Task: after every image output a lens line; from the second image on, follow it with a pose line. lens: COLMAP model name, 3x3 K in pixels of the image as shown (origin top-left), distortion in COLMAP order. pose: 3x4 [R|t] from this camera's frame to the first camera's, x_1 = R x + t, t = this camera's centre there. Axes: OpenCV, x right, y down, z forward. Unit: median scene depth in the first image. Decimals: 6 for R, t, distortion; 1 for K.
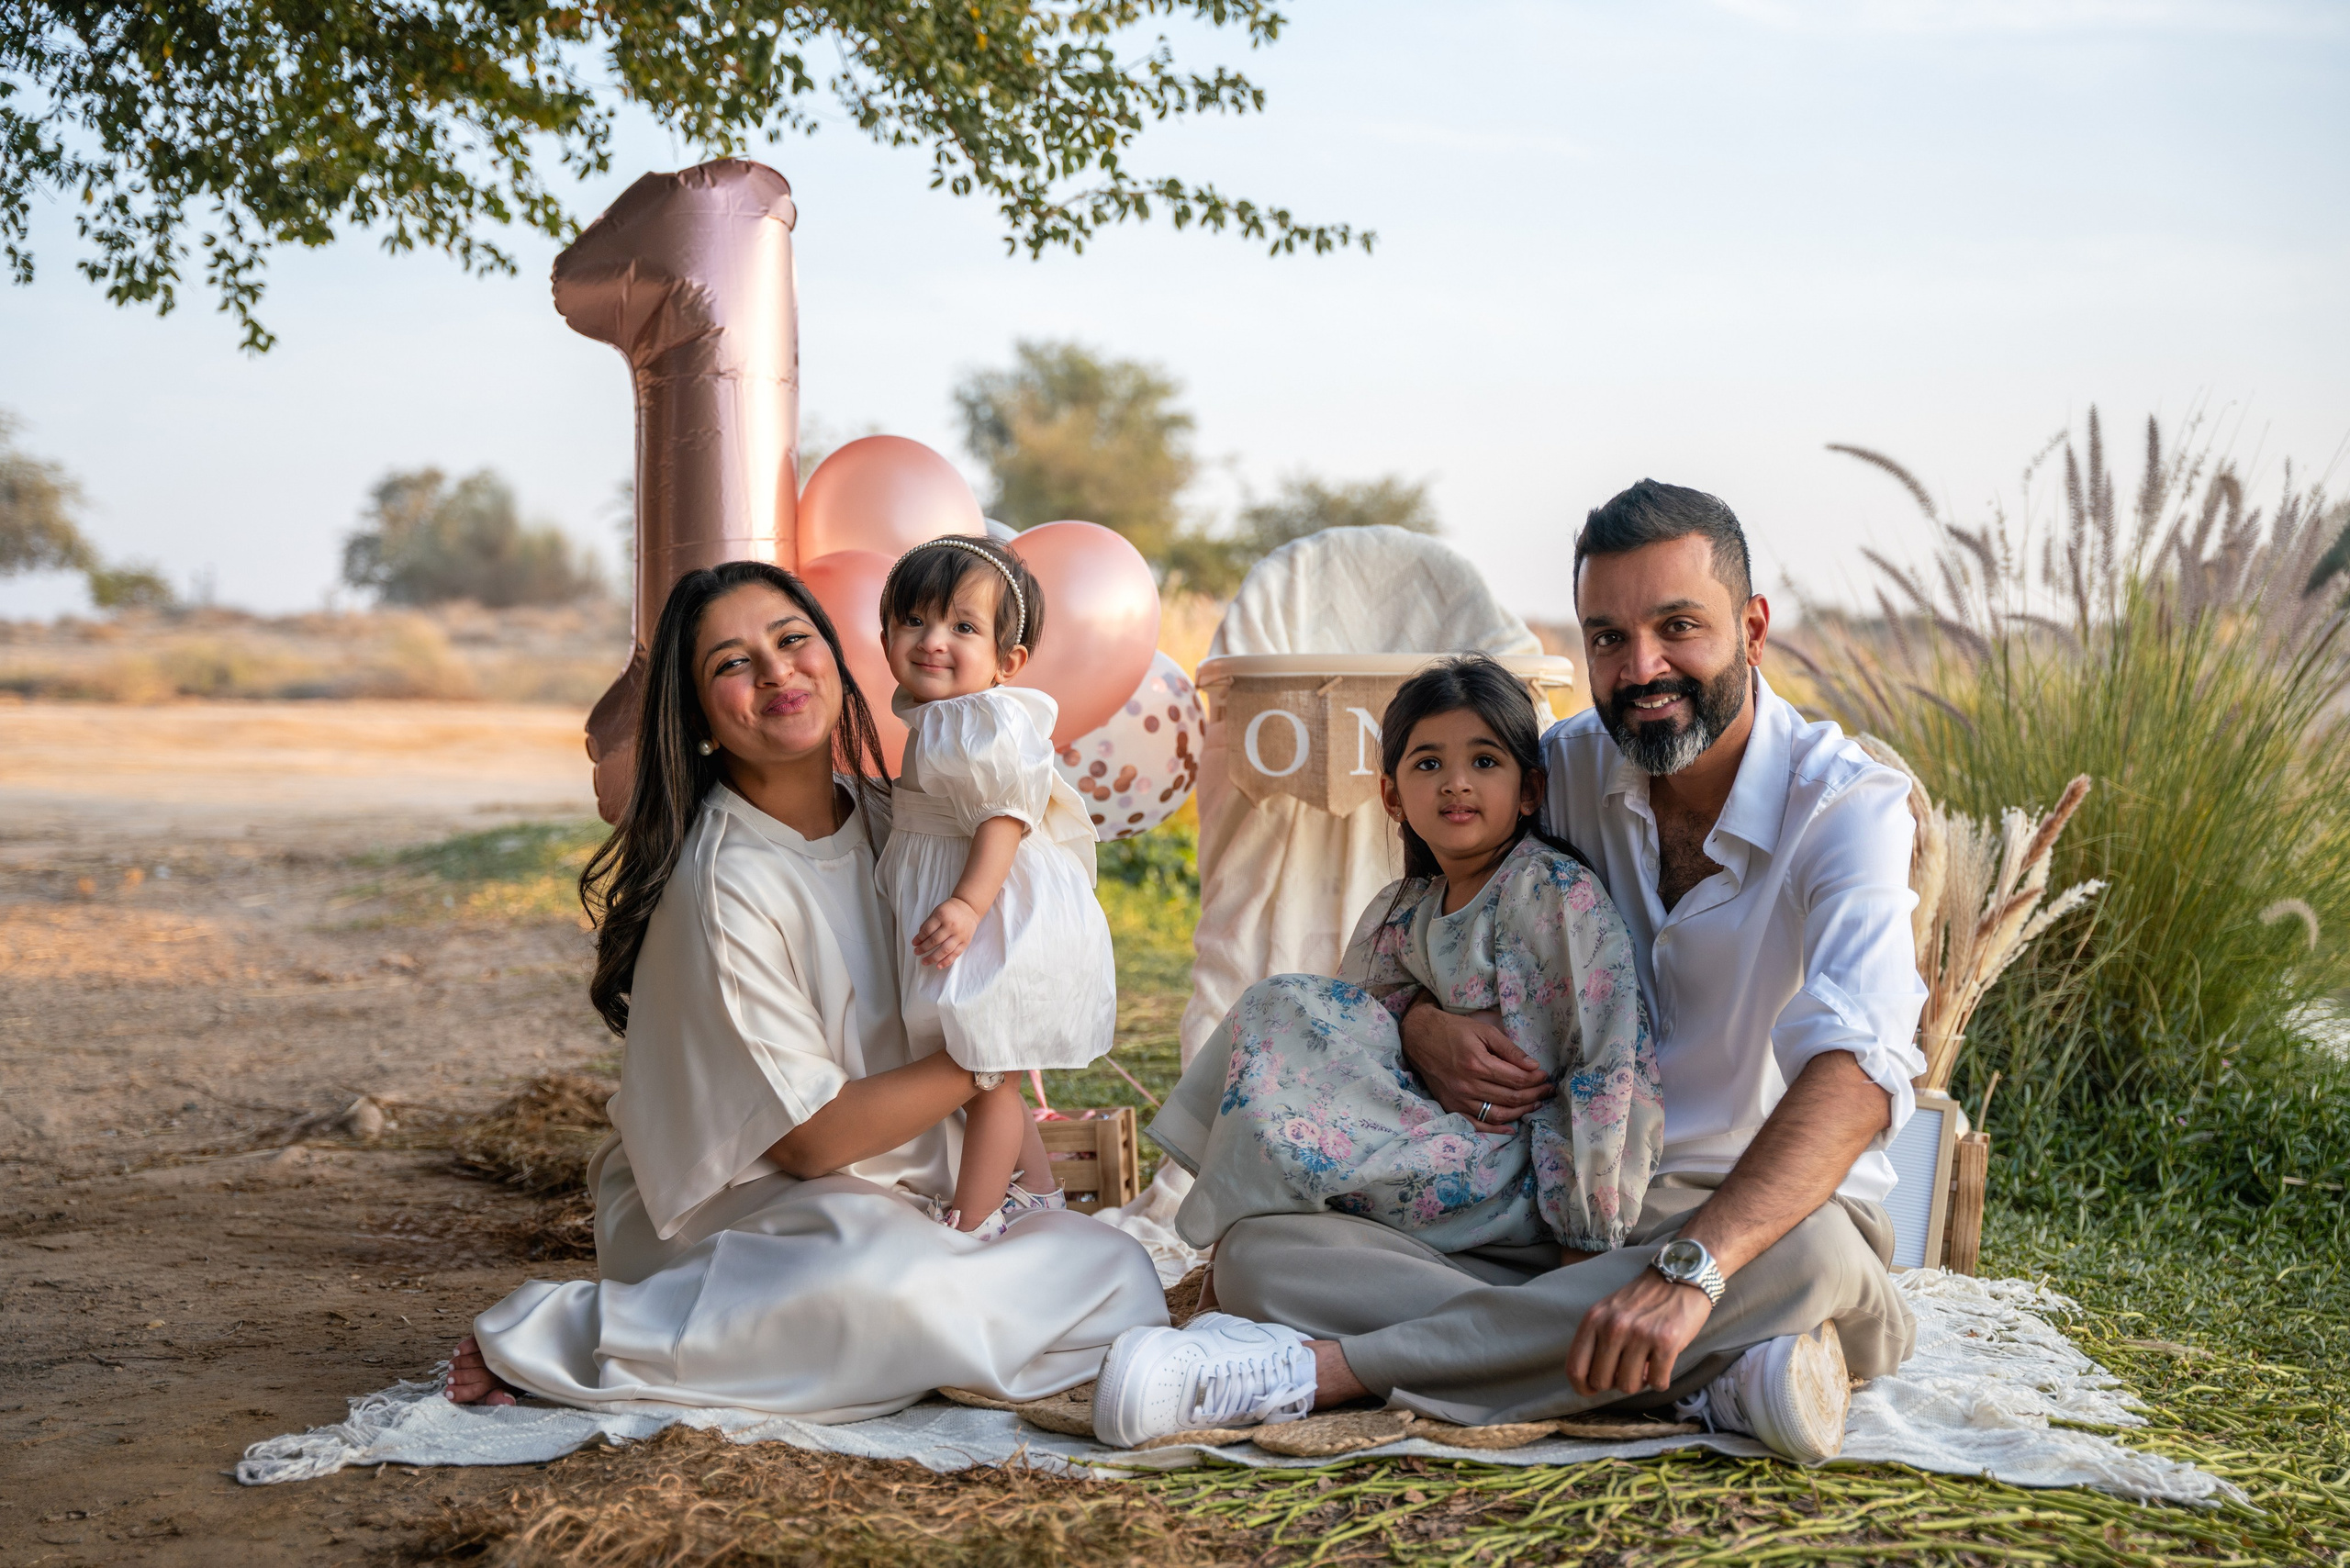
lens RADIAL K [[3397.9, 0, 1196.1], [0, 3397.9, 740.6], [0, 0, 1]] dist [0.140419, 0.000000]
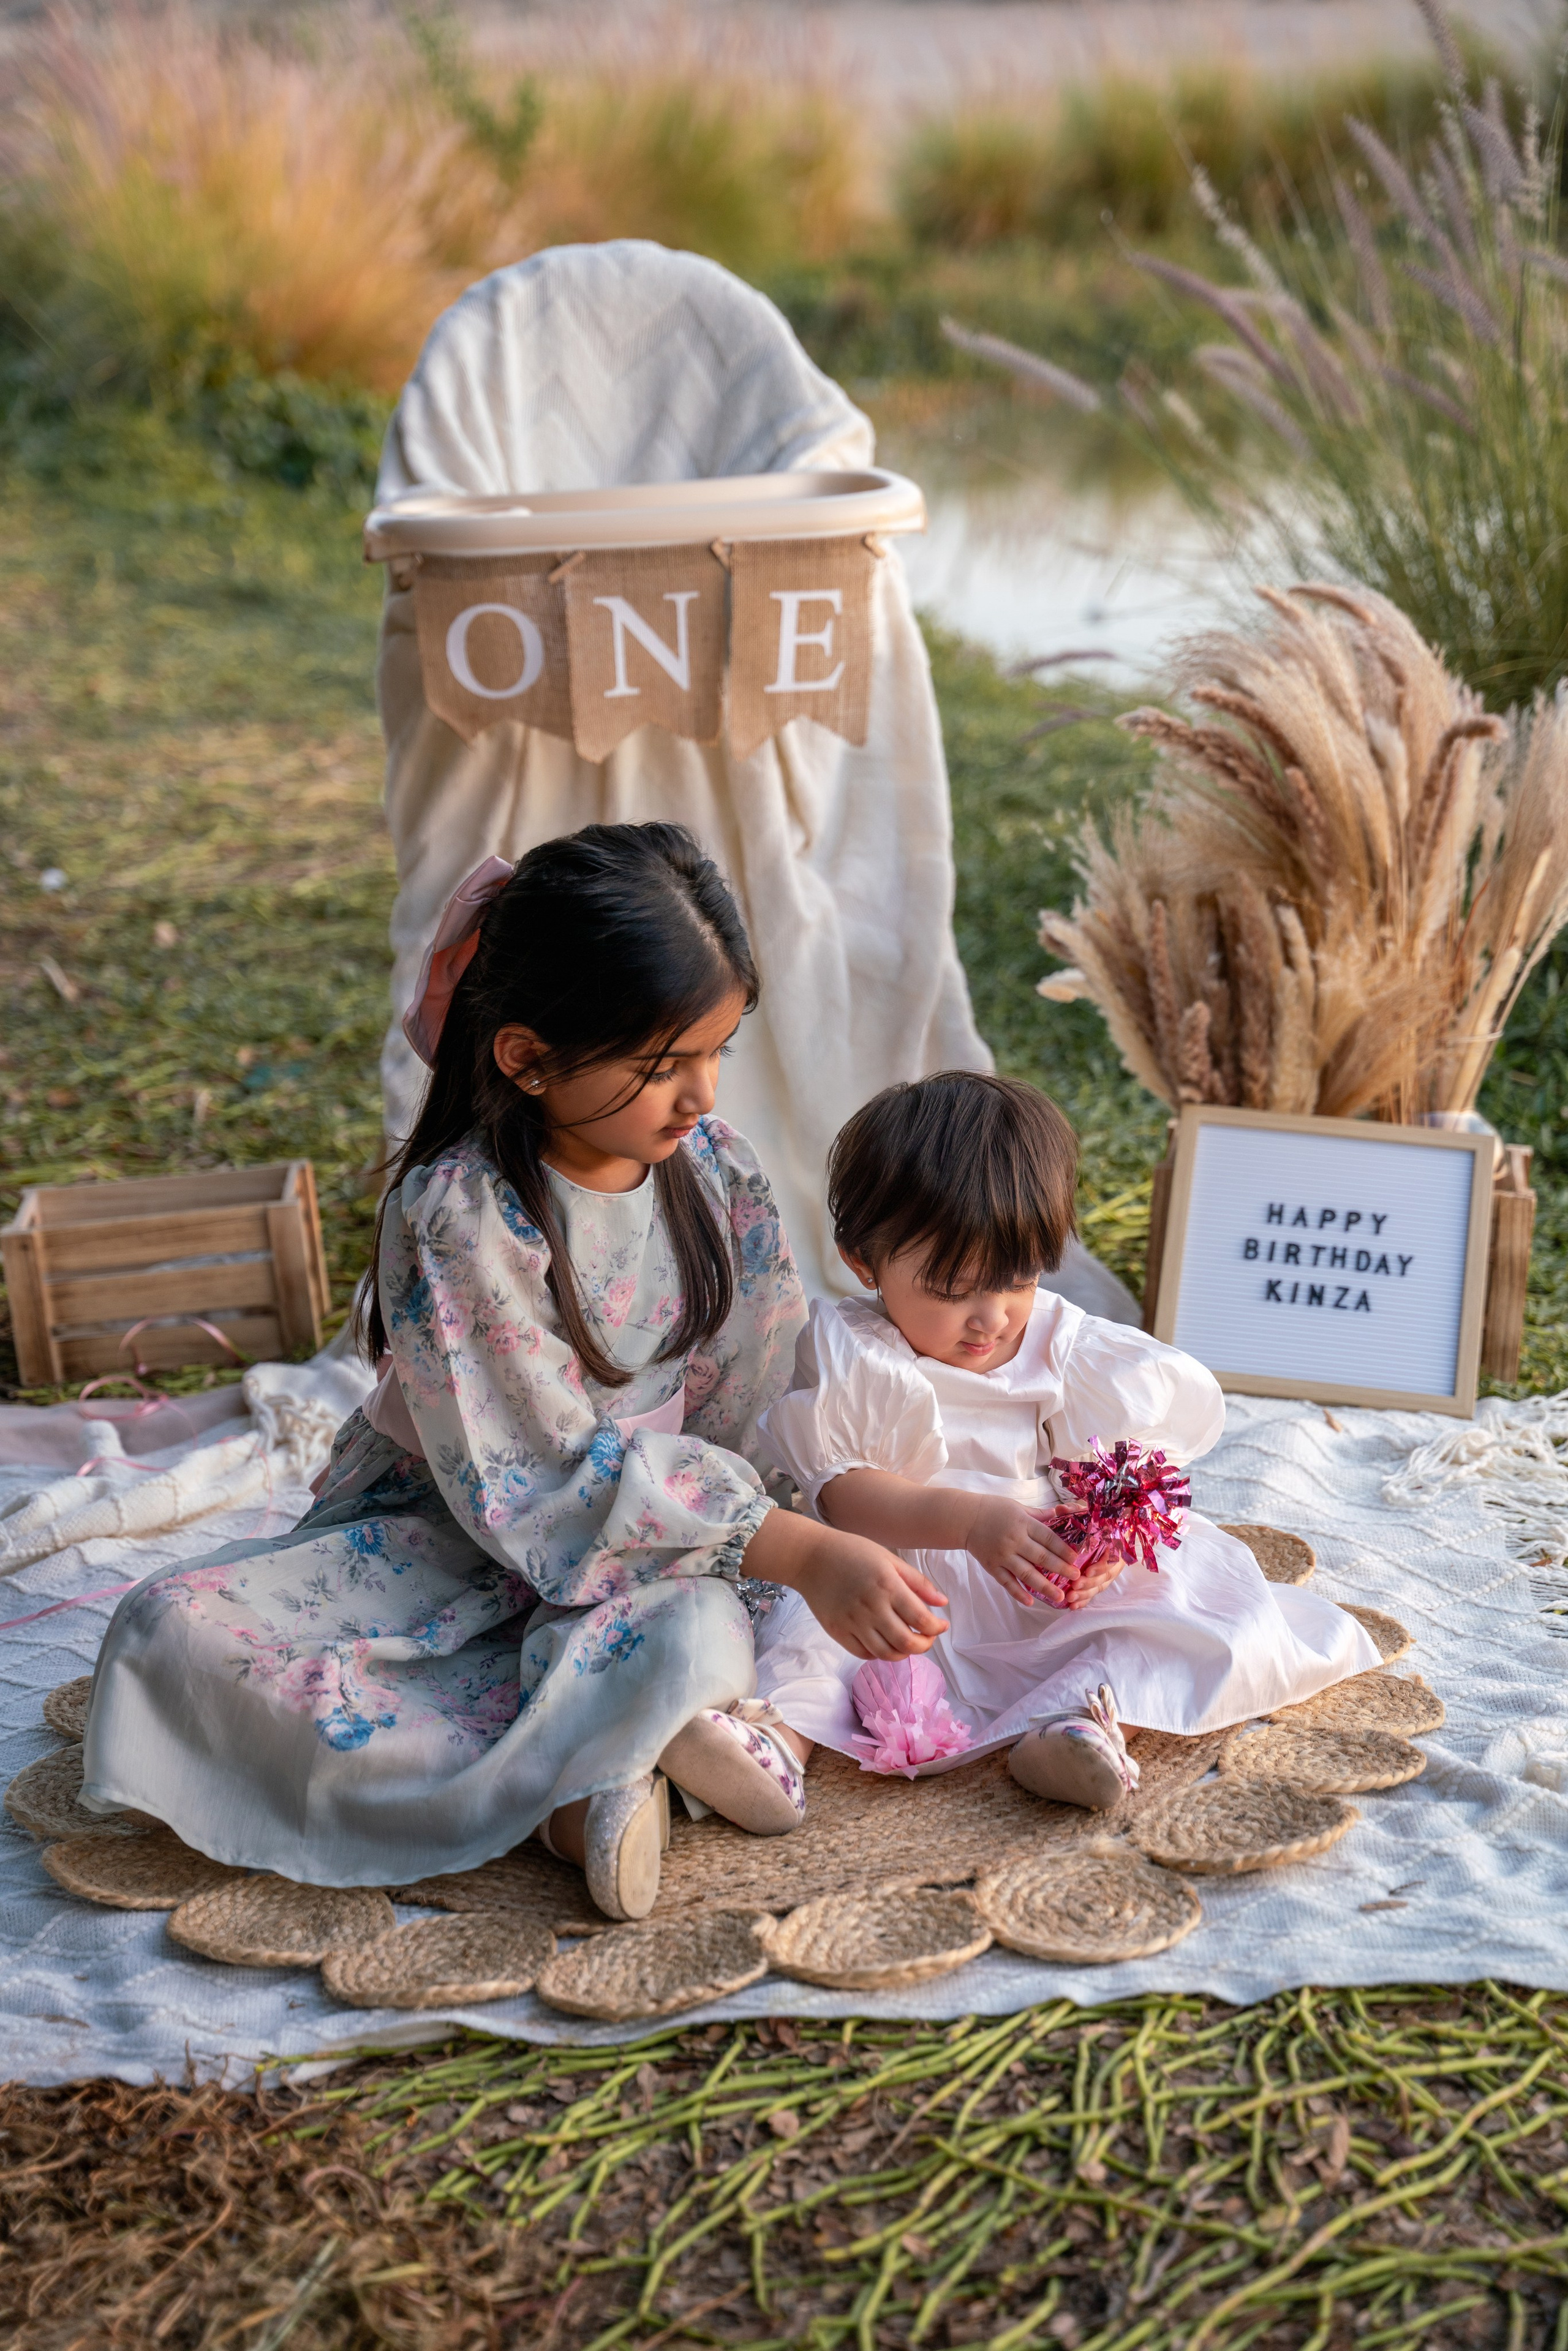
lens RADIAL K [[4142.8, 0, 764.7], [0, 4142.8, 1174.5], [0, 0, 1]] dist [0.225113, 0.000000]
pose [[0.994642, -0.068941, 0.077041, 0.006747], [0.047286, 0.966049, 0.253993, -0.107057], [-0.091936, -0.248989, 0.964133, 0.180599]]
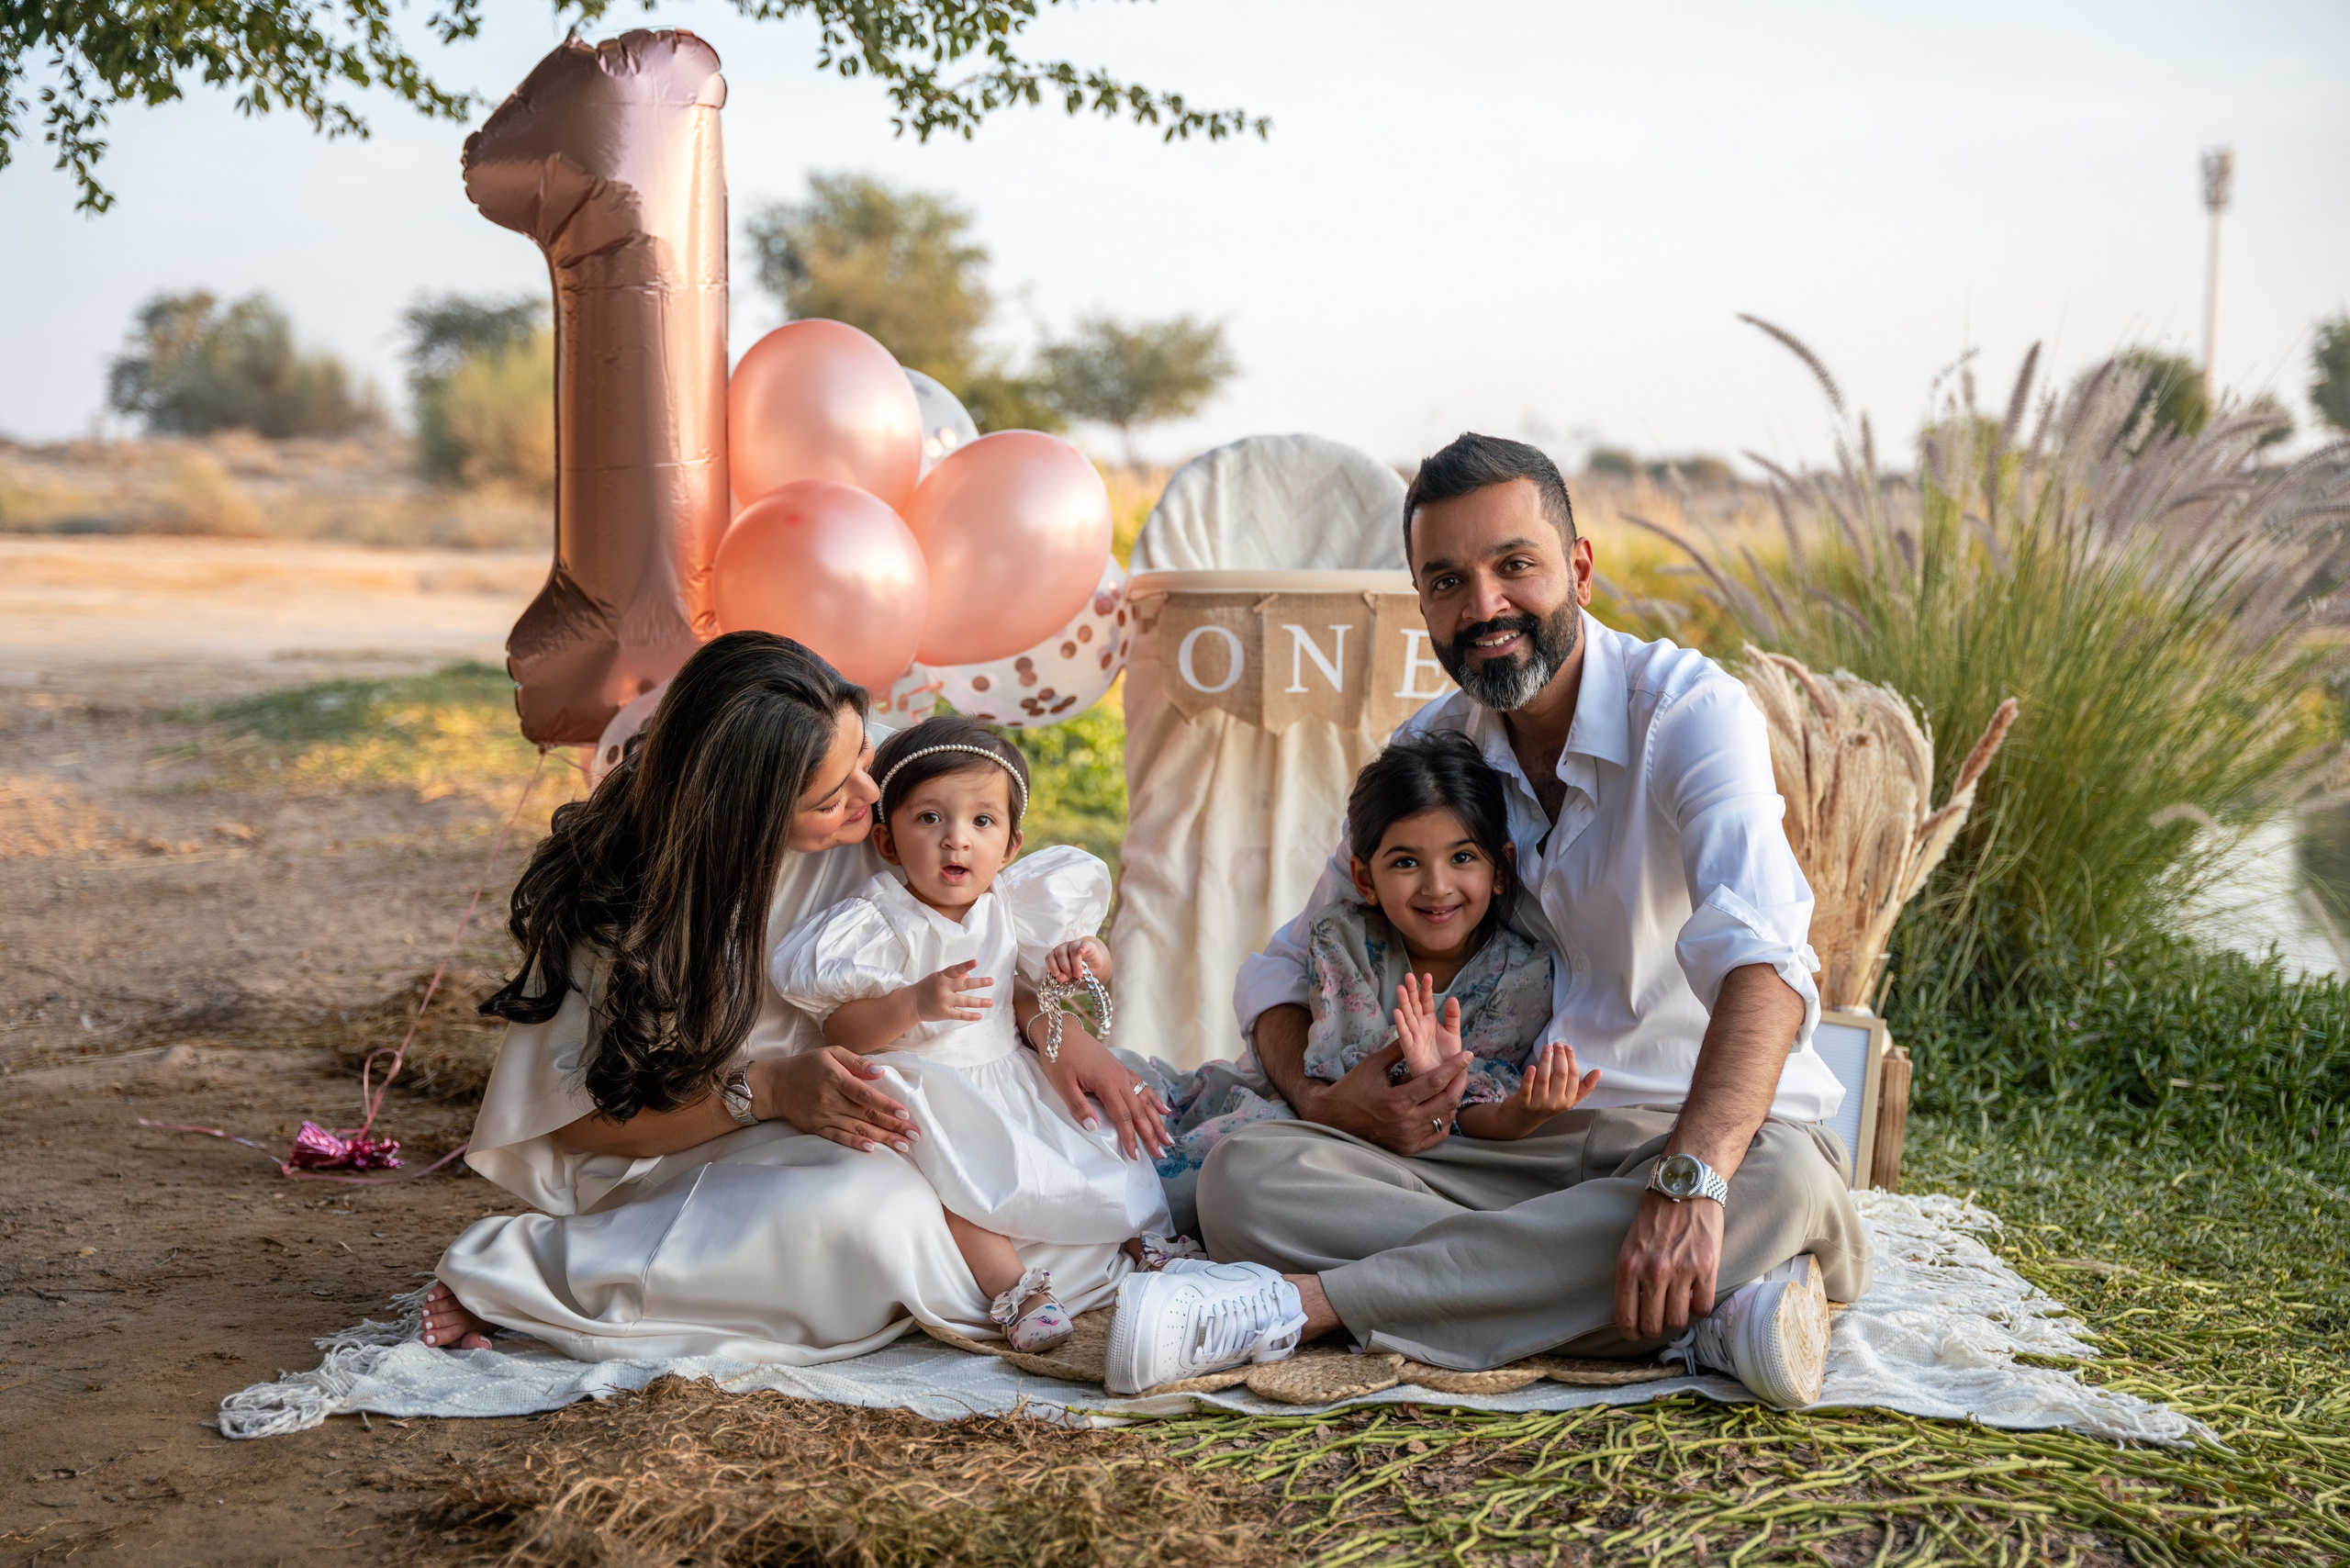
lens RADIAL K [[3397.9, 0, 1191.1], [0, 3397.9, 781.7], [0, 0, 1]] dist [0.140419, 0.000000]
pose [[0.998029, 0.004028, 0.062630, -0.044754], [-0.007816, 0.998146, 0.060360, -0.023900], [-0.062271, -0.060730, 0.996210, 0.007303]]
